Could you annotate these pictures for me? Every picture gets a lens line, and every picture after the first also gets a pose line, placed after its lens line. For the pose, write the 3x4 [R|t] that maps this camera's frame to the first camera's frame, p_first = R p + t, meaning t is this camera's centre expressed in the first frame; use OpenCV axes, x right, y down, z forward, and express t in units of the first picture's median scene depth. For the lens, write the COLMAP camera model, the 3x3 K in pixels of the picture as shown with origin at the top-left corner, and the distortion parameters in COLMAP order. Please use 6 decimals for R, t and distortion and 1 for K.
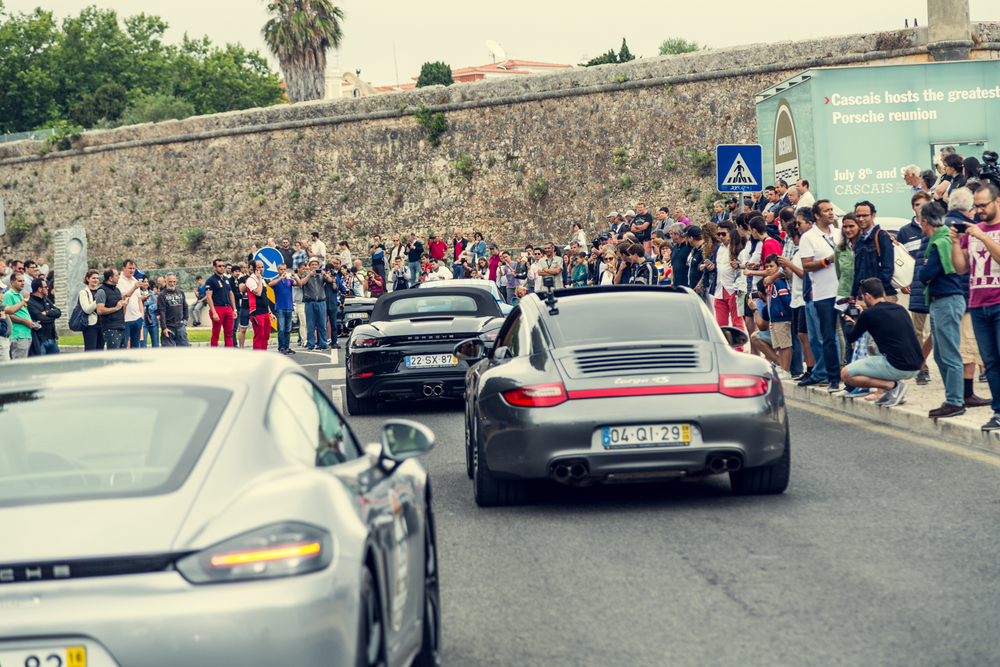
lens RADIAL K [[2902.2, 0, 498.7], [0, 2902.2, 333.8], [0, 0, 1]] dist [0.040136, 0.000000]
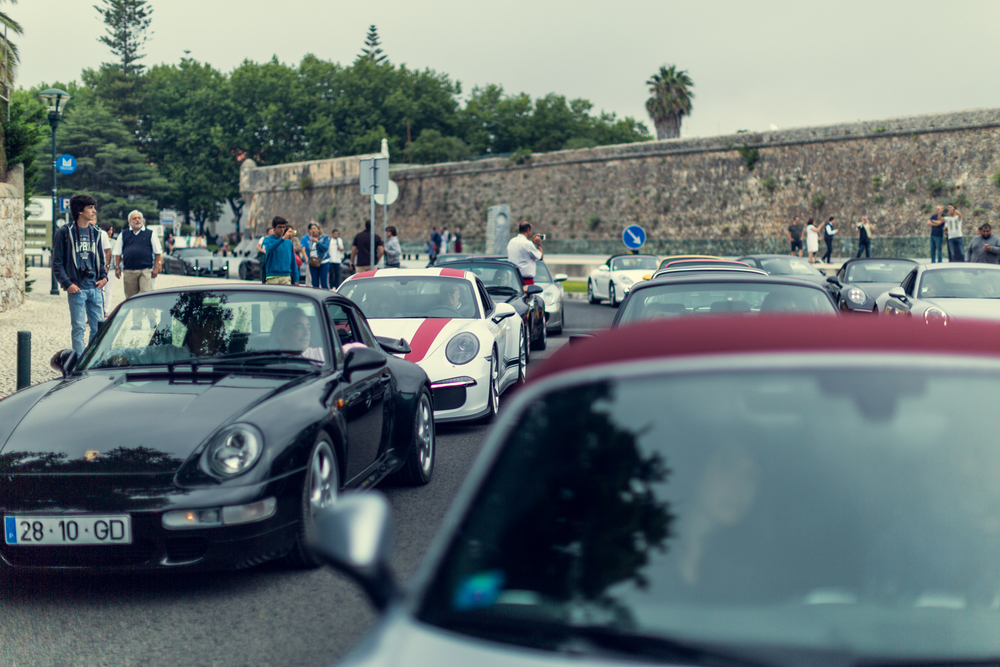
lens RADIAL K [[1377.7, 0, 496.6], [0, 1377.7, 330.0], [0, 0, 1]] dist [0.005883, 0.000000]
pose [[0.981323, 0.067099, -0.180284, -0.015993], [-0.059869, 0.997180, 0.045259, -0.004402], [0.182813, -0.033620, 0.982573, 0.241025]]
